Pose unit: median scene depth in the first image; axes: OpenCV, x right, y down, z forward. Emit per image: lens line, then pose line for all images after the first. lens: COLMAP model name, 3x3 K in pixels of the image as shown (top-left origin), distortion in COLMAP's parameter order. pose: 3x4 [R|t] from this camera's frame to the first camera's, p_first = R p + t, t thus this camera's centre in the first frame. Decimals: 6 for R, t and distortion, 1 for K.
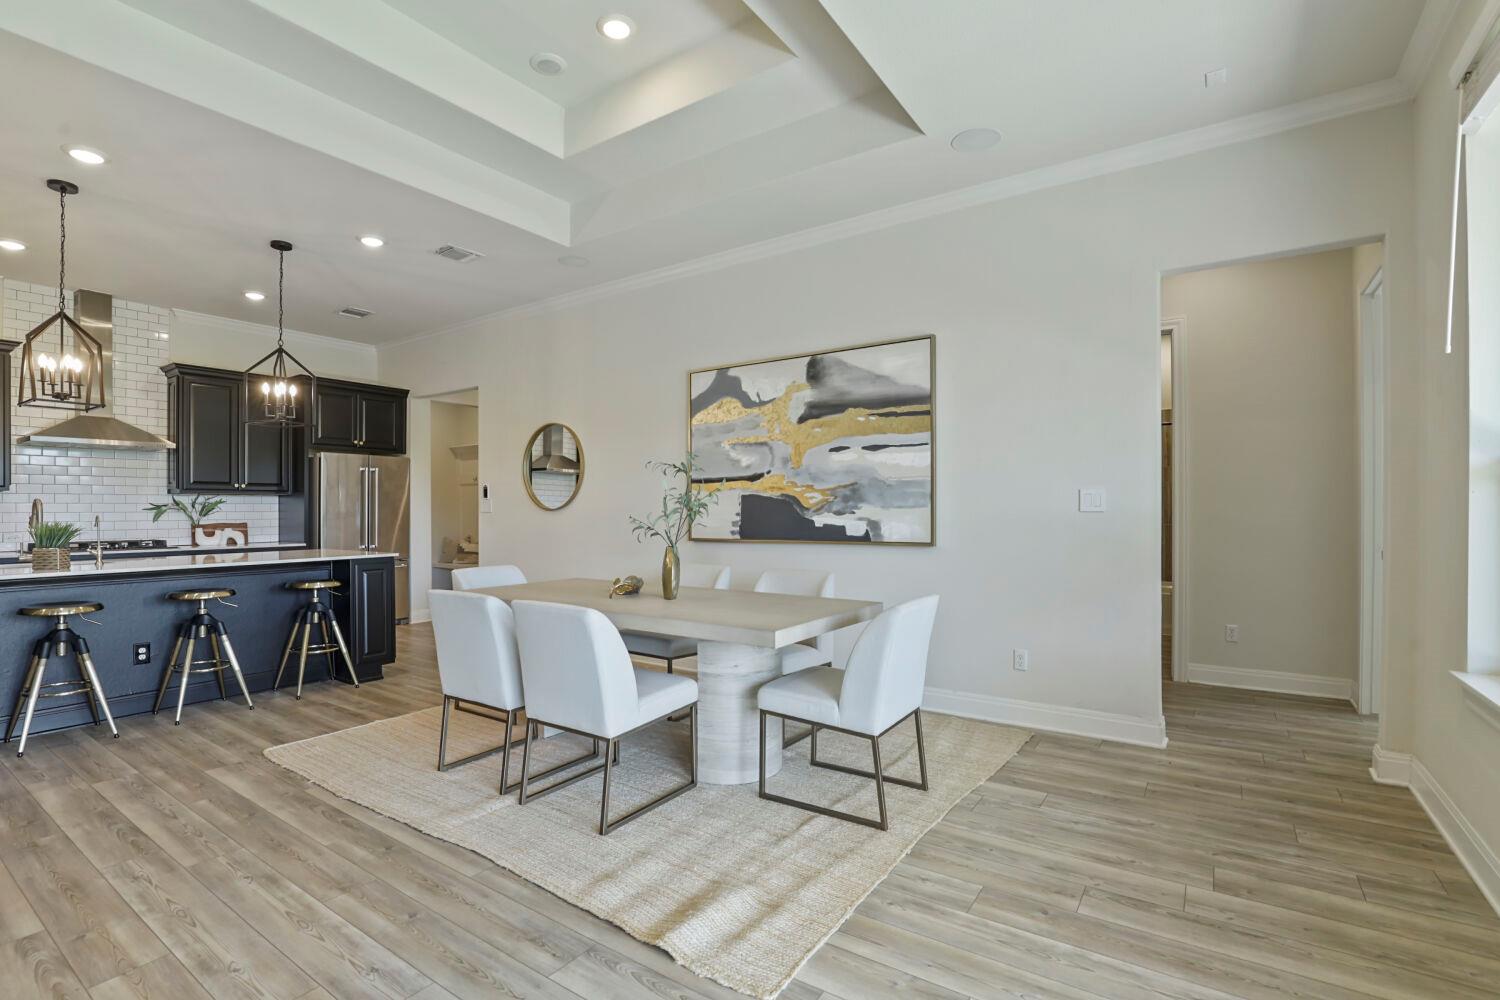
lens RADIAL K [[699.6, 0, 735.9], [0, 699.6, 505.6], [0, 0, 1]] dist [-0.026795, 0.005229]
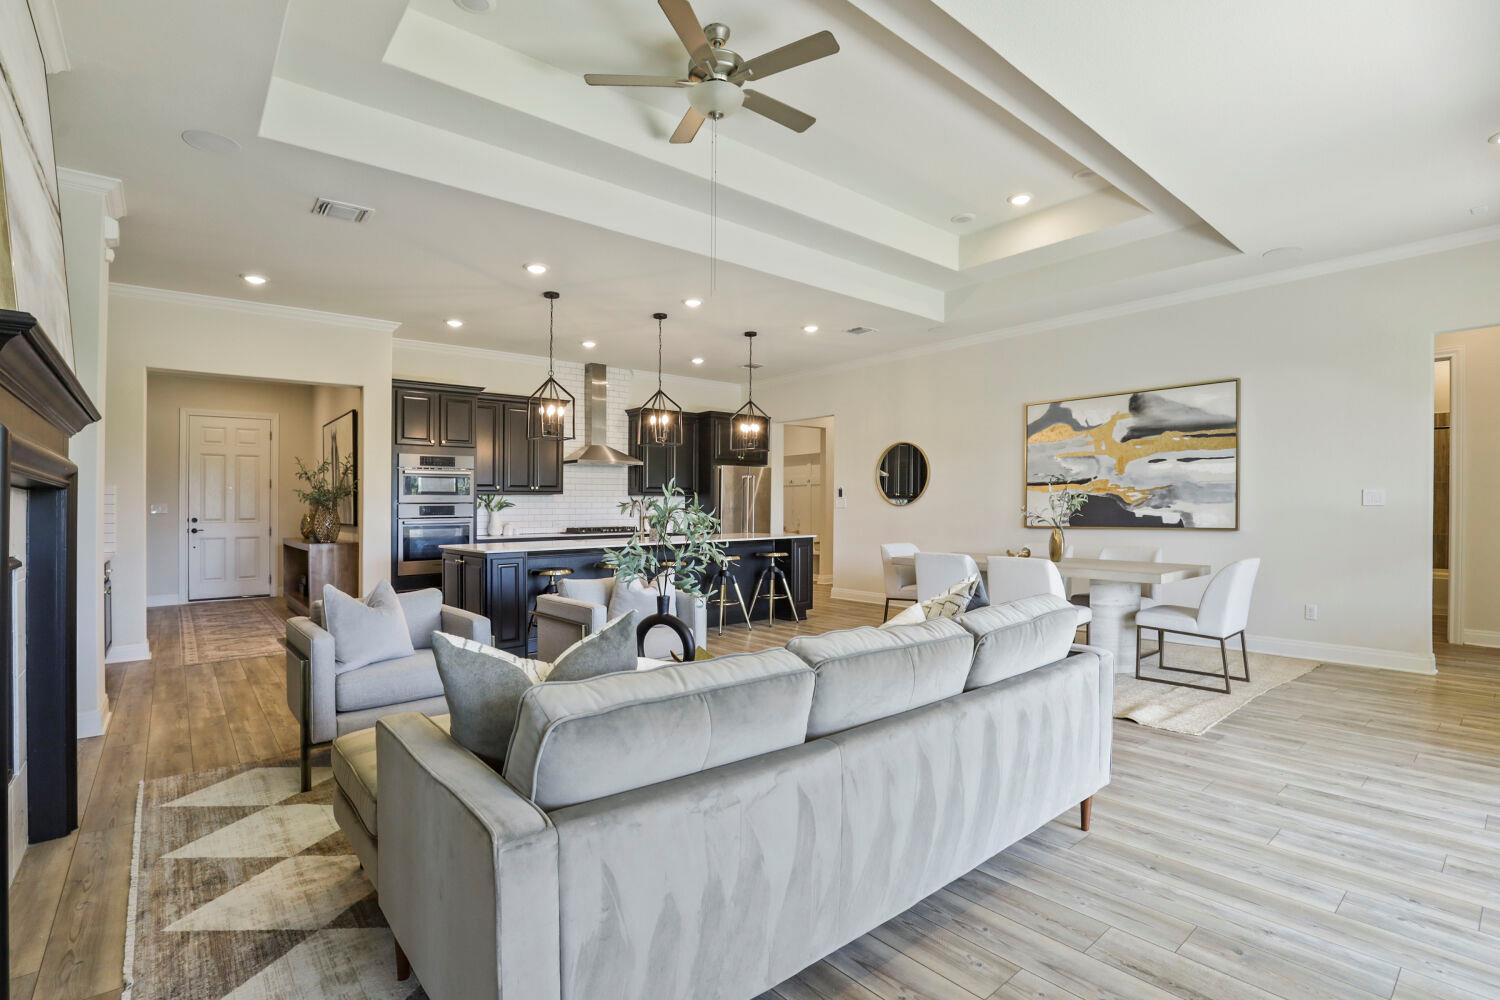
lens RADIAL K [[699.6, 0, 751.0], [0, 699.6, 504.5], [0, 0, 1]] dist [-0.026795, 0.005229]
pose [[0.967025, -0.003270, -0.254659, -0.276499], [0.003895, 0.999991, 0.001949, -0.000331], [0.254650, -0.002876, 0.967029, -0.525391]]
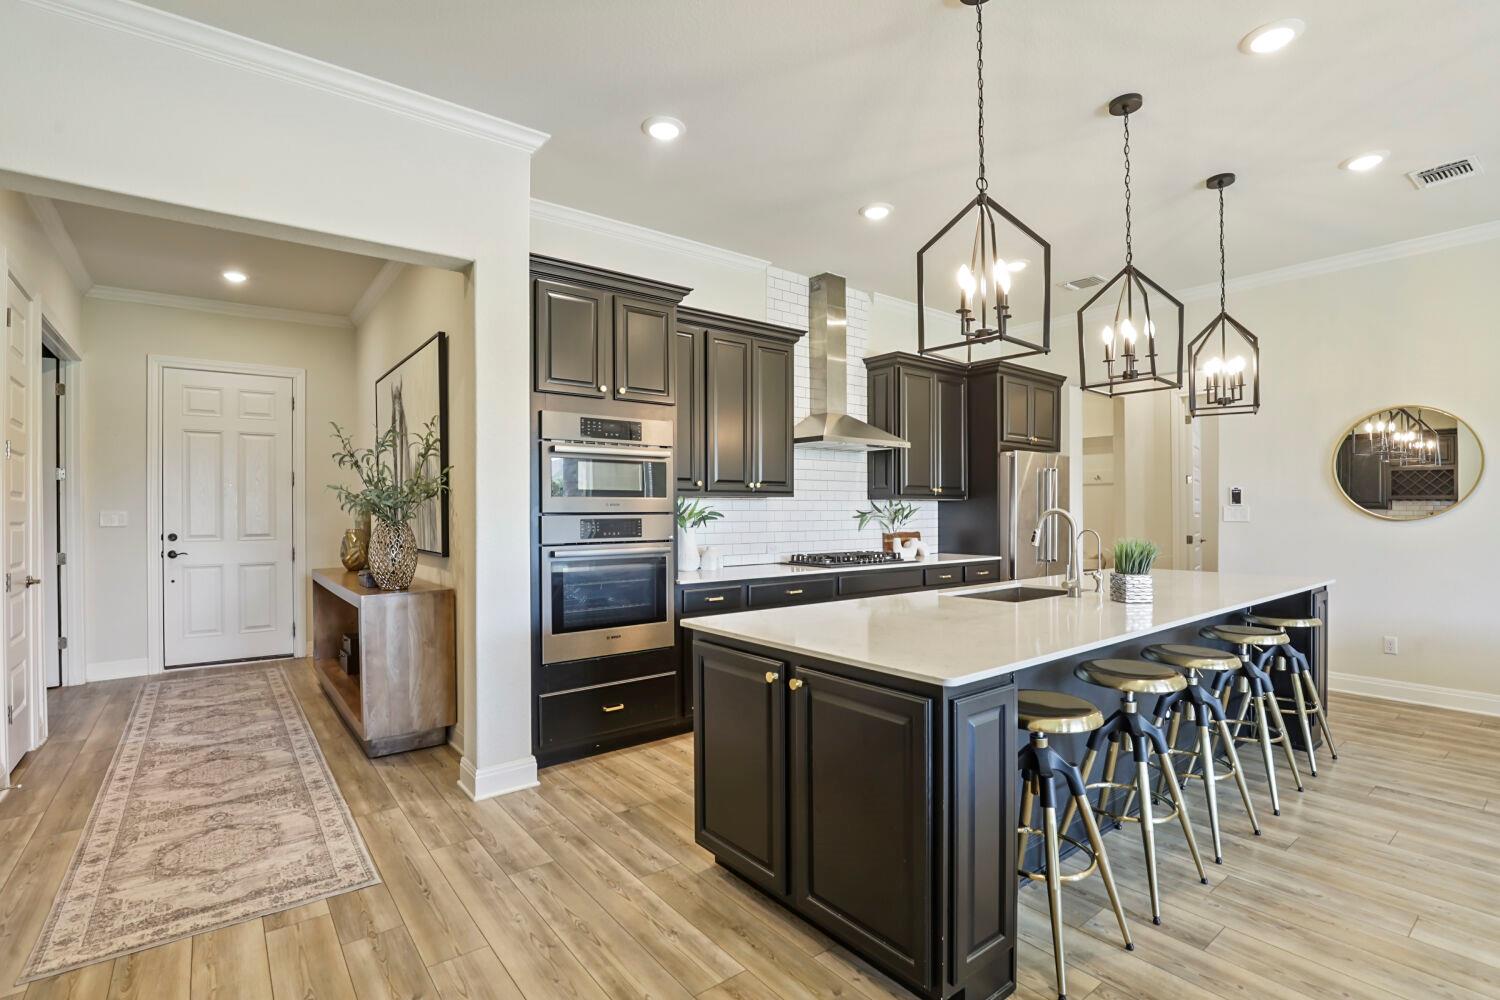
lens RADIAL K [[699.6, 0, 753.6], [0, 699.6, 523.1], [0, 0, 1]] dist [-0.026795, 0.005229]
pose [[0.956834, 0.007579, -0.290537, -0.987008], [-0.000615, 0.999710, 0.024054, -0.011501], [0.290635, -0.022837, 0.956561, 0.113572]]
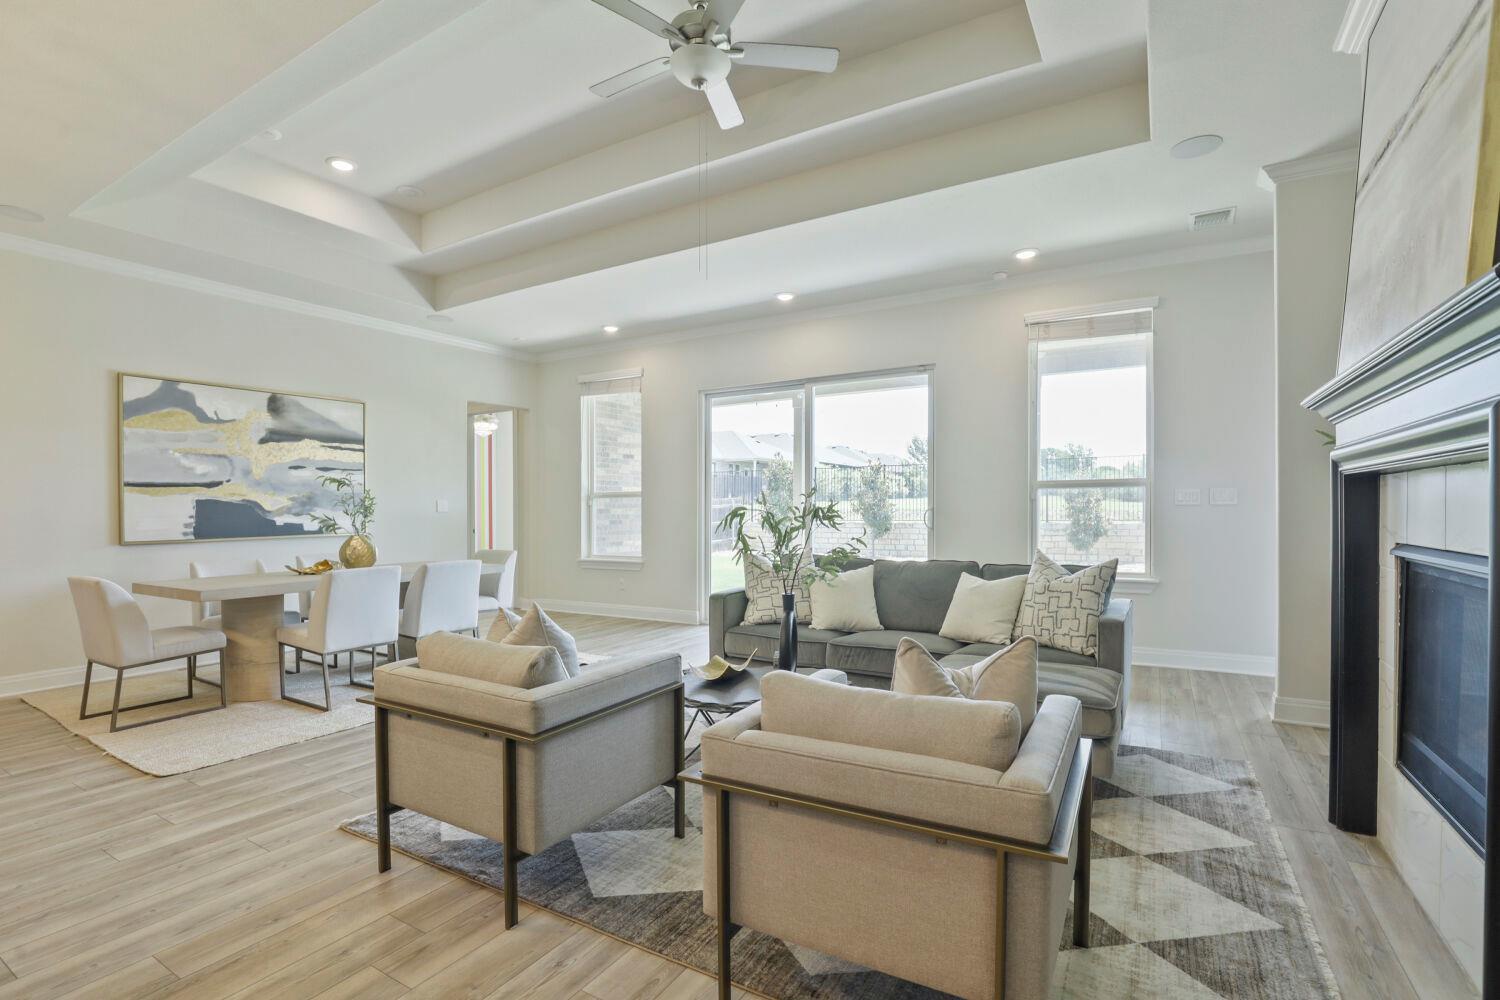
lens RADIAL K [[699.6, 0, 739.4], [0, 699.6, 513.7], [0, 0, 1]] dist [-0.026795, 0.005229]
pose [[-0.067070, -0.002497, 0.997745, -1.250582], [0.007694, 0.999966, 0.003020, 0.011788], [-0.997719, 0.007879, -0.067048, 0.229812]]
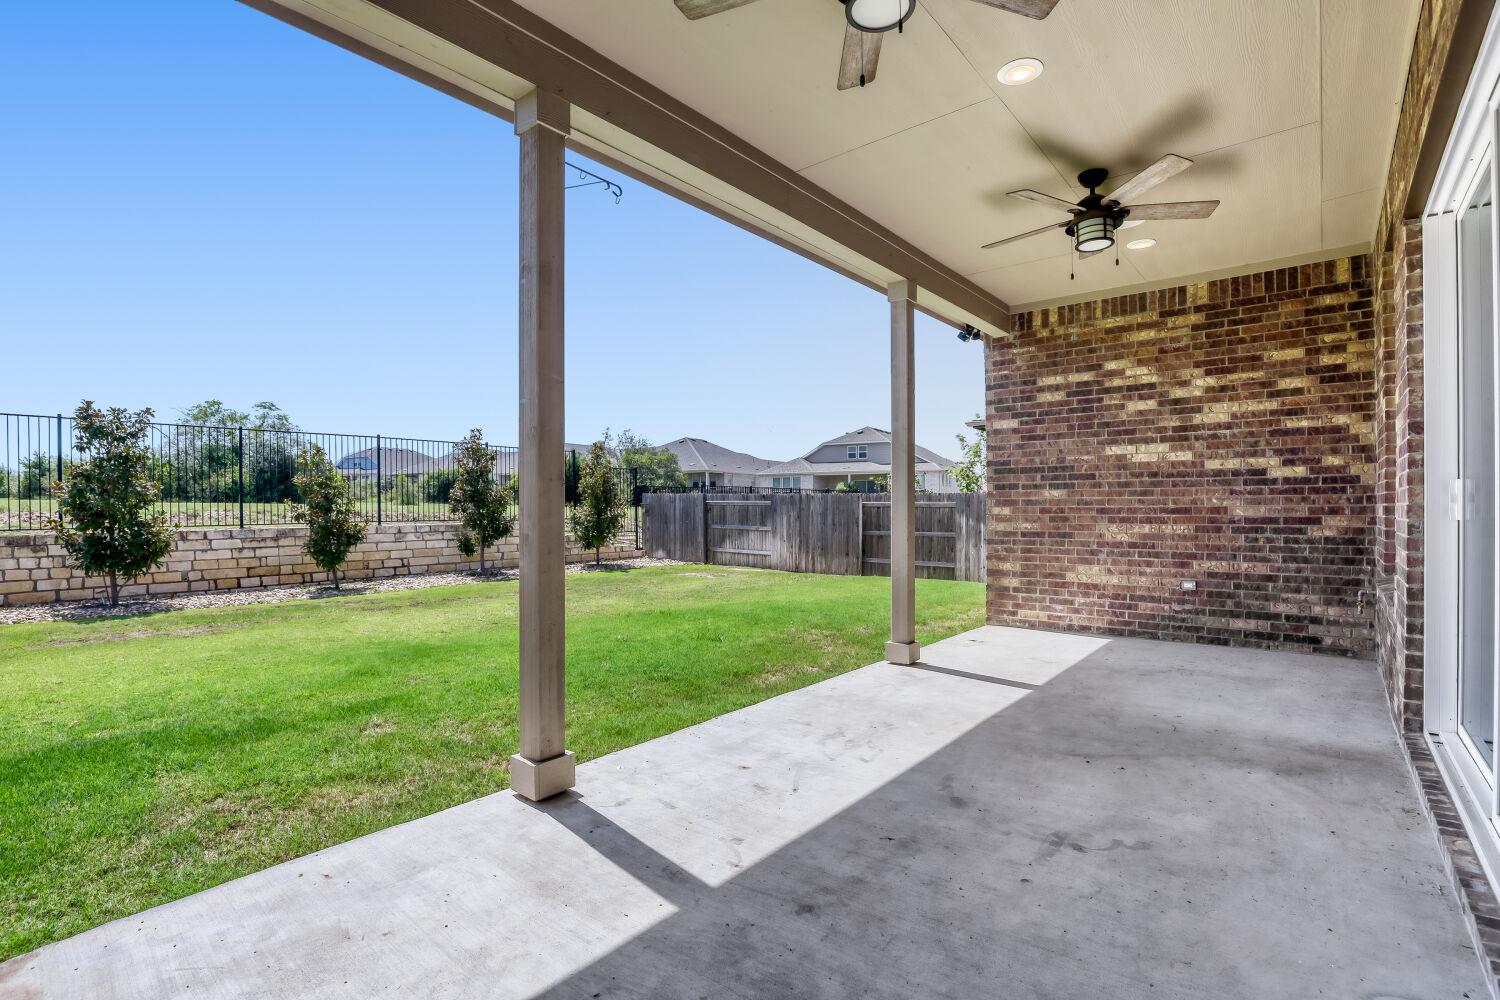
lens RADIAL K [[699.6, 0, 737.4], [0, 699.6, 509.7], [0, 0, 1]] dist [-0.026795, 0.005229]
pose [[-0.995452, 0.008053, 0.094919, 0.658650], [0.008468, 0.999956, 0.003976, 0.027091], [-0.094883, 0.004761, -0.995477, 0.543142]]
